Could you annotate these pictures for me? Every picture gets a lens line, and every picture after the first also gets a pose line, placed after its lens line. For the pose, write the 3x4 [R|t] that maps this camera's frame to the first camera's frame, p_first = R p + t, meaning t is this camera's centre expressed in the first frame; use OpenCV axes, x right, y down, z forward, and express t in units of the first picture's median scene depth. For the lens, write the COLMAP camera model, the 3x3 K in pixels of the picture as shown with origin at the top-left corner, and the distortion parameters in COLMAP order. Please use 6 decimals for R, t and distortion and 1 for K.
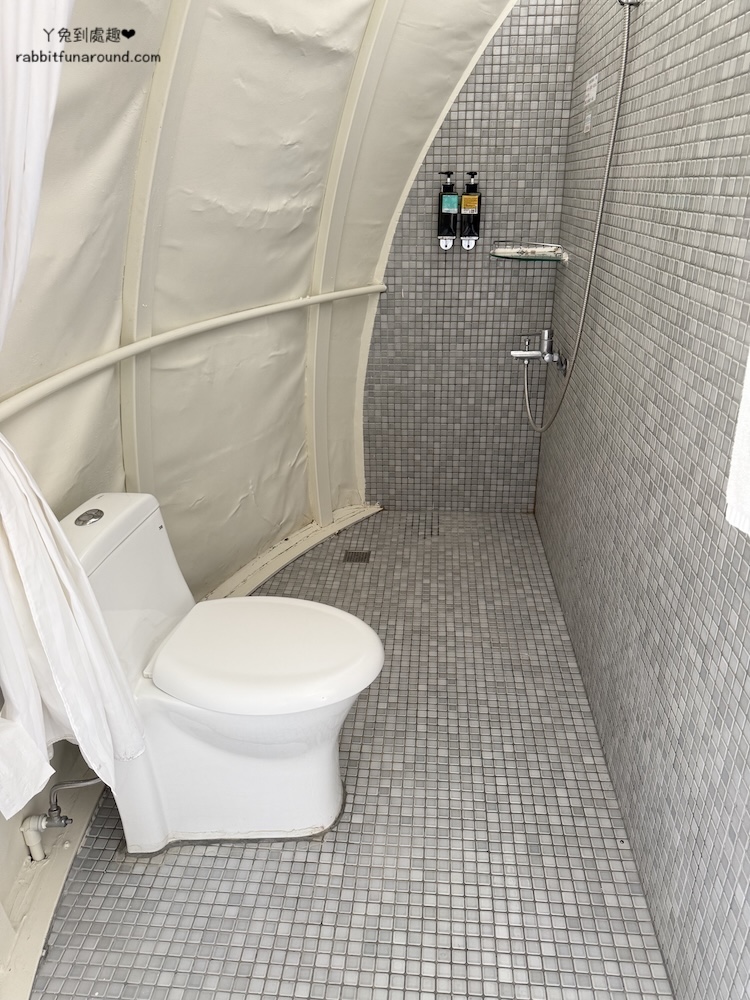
lens RADIAL K [[694.8, 0, 370.0], [0, 694.8, 494.6], [0, 0, 1]] dist [0.035751, -0.038074]
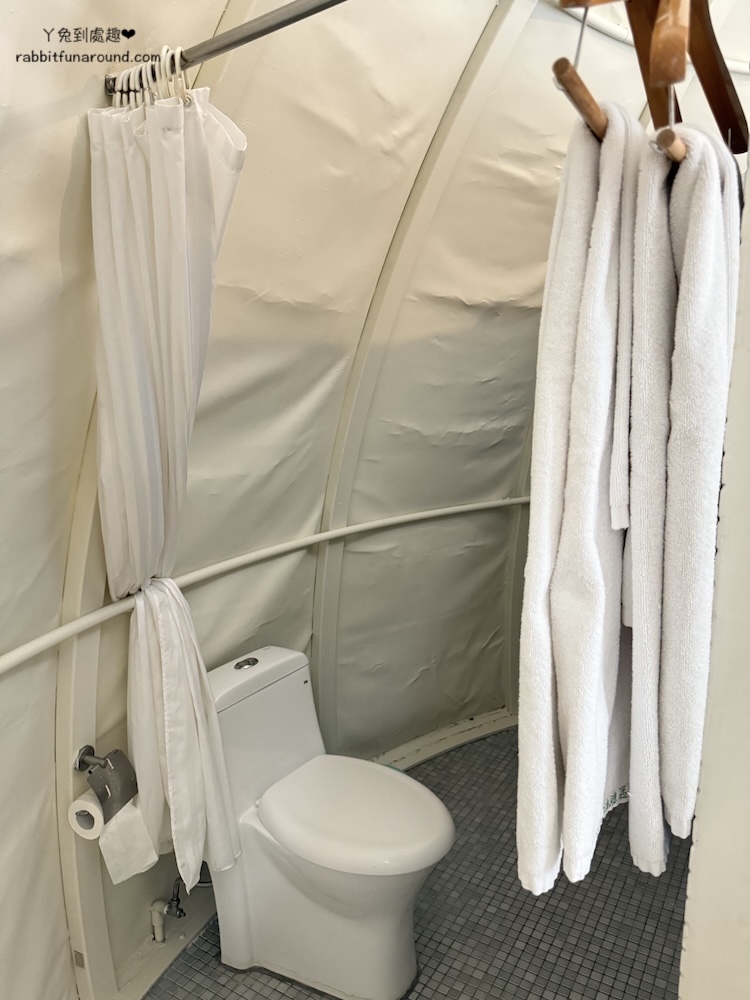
lens RADIAL K [[694.8, 0, 370.0], [0, 694.8, 494.6], [0, 0, 1]] dist [0.035751, -0.038074]
pose [[0.907116, 0.080088, -0.413191, 0.244111], [-0.176191, 0.963826, -0.199990, -0.039666], [0.382228, 0.254215, 0.888413, -0.112363]]
